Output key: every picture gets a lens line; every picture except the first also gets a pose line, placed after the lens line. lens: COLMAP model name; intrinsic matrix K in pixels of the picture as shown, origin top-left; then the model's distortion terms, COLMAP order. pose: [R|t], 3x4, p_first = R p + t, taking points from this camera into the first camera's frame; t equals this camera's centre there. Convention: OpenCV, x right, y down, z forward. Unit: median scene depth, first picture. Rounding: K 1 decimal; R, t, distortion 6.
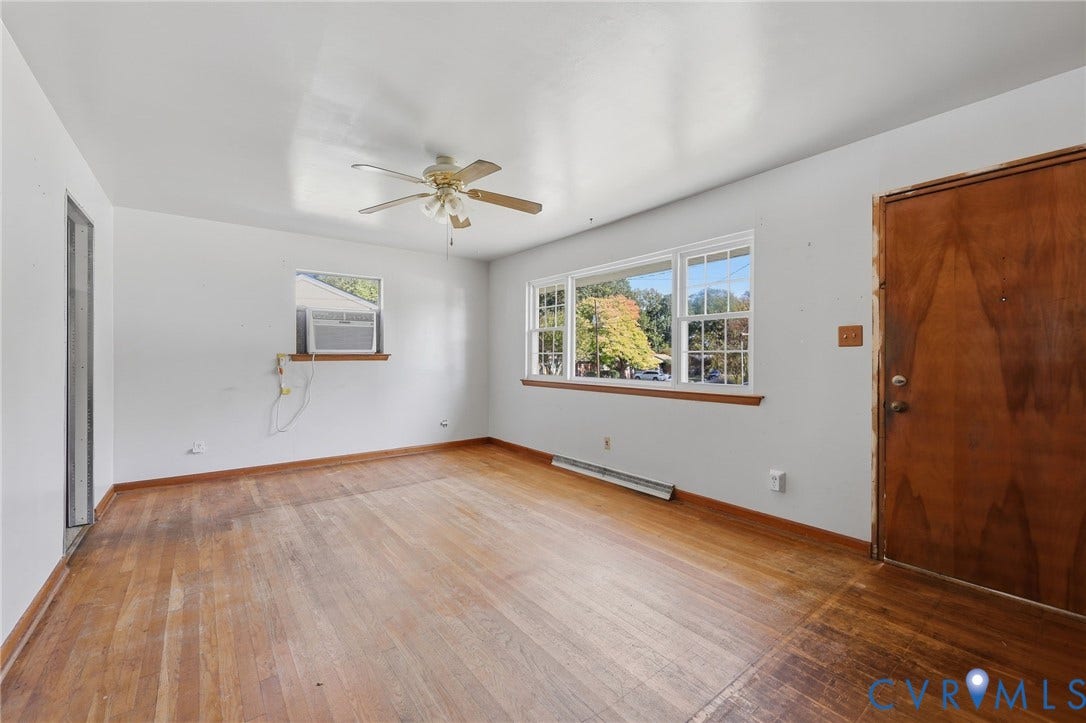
lens RADIAL K [[439.0, 0, 541.4], [0, 439.0, 360.5], [0, 0, 1]] dist [0.000208, 0.000091]
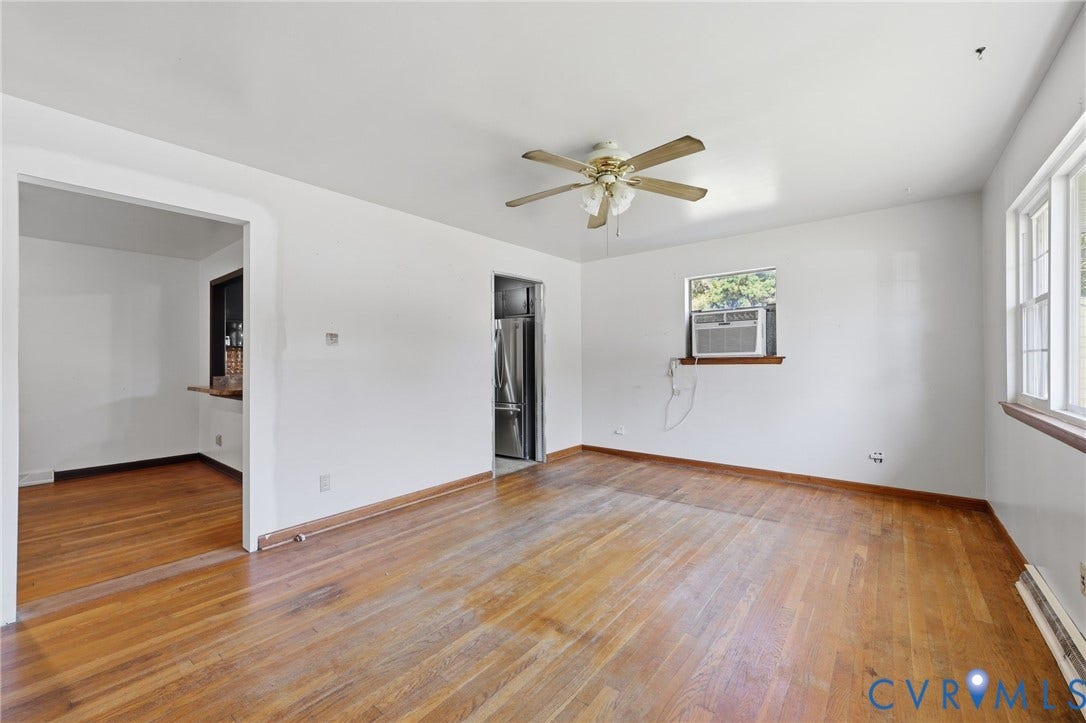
lens RADIAL K [[439.0, 0, 535.6], [0, 439.0, 364.8], [0, 0, 1]] dist [0.000208, 0.000091]
pose [[0.221953, 0.005951, -0.975039, 0.496666], [0.001119, 0.999979, 0.006357, -0.006553], [0.975057, -0.002502, 0.221942, 0.517622]]
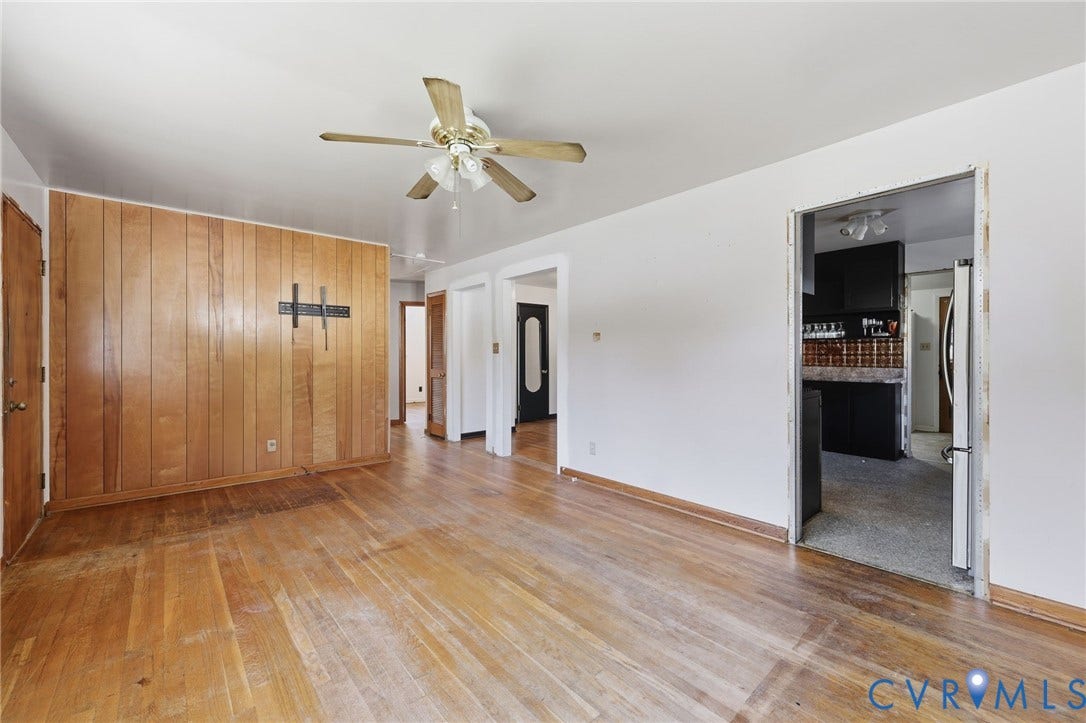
lens RADIAL K [[439.0, 0, 535.3], [0, 439.0, 352.8], [0, 0, 1]] dist [0.000208, 0.000091]
pose [[-0.999264, -0.000687, -0.038365, -0.252657], [-0.000748, 0.999998, 0.001565, -0.014067], [0.038364, 0.001593, -0.999263, 1.424544]]
